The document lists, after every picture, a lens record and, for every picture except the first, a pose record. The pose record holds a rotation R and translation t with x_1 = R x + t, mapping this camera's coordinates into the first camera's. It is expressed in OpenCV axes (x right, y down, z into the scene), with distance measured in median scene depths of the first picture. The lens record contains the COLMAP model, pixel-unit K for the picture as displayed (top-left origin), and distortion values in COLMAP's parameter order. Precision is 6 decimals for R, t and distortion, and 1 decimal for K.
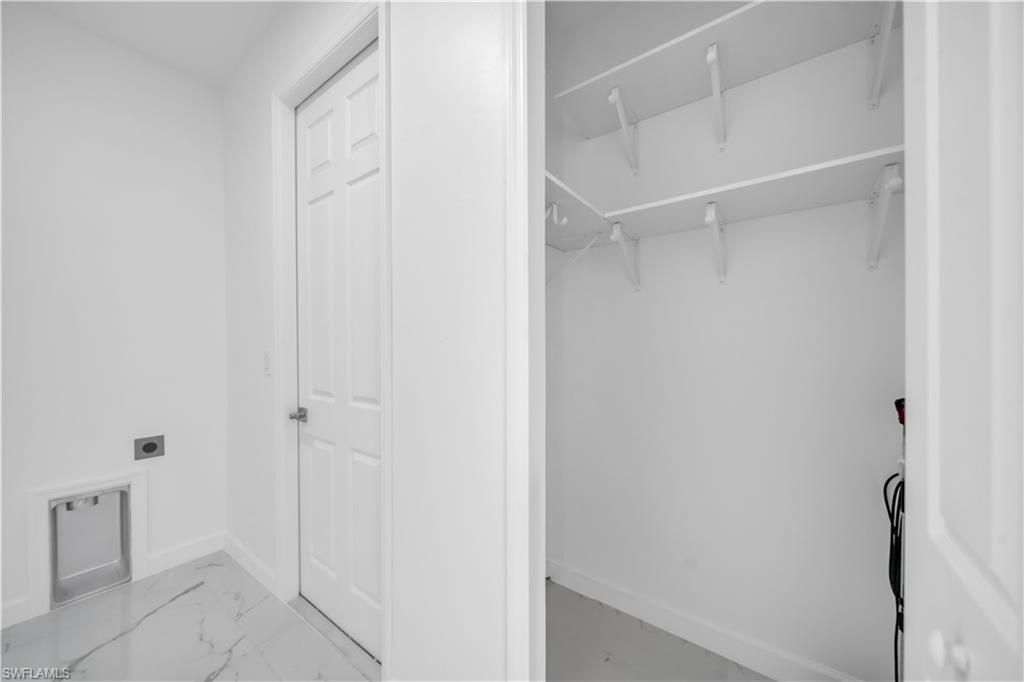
lens RADIAL K [[354.6, 0, 515.6], [0, 354.6, 346.8], [0, 0, 1]] dist [0.000509, -0.000232]
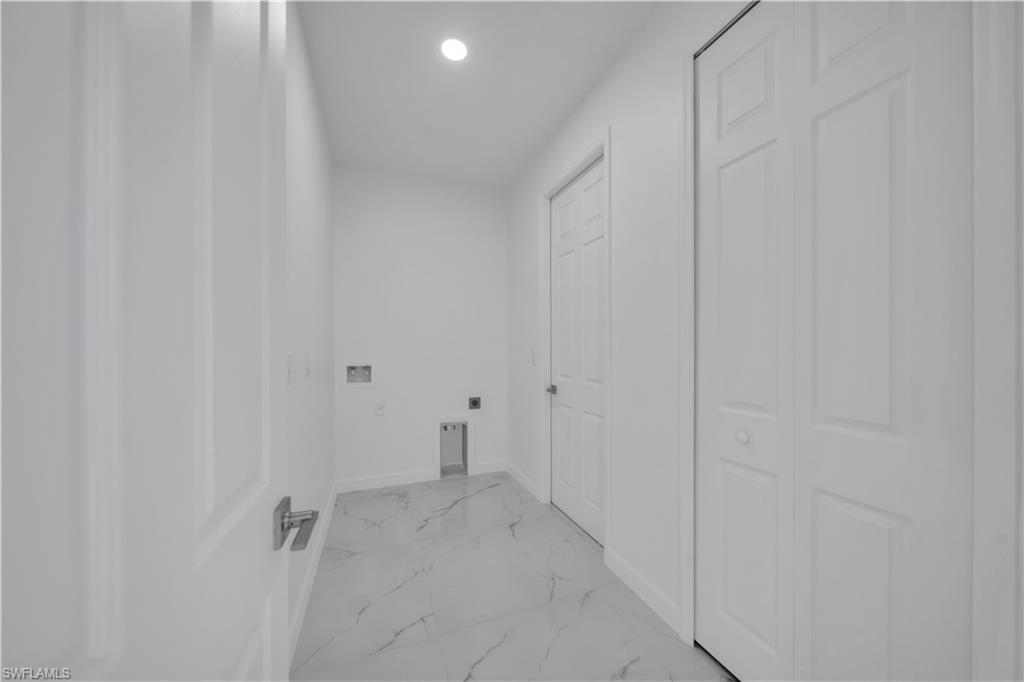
lens RADIAL K [[354.6, 0, 515.6], [0, 354.6, 346.8], [0, 0, 1]] dist [0.000509, -0.000232]
pose [[0.844840, 0.003828, -0.535005, 0.109722], [-0.006542, 0.999974, -0.003177, 0.005129], [0.534979, 0.006184, 0.844843, -0.448282]]
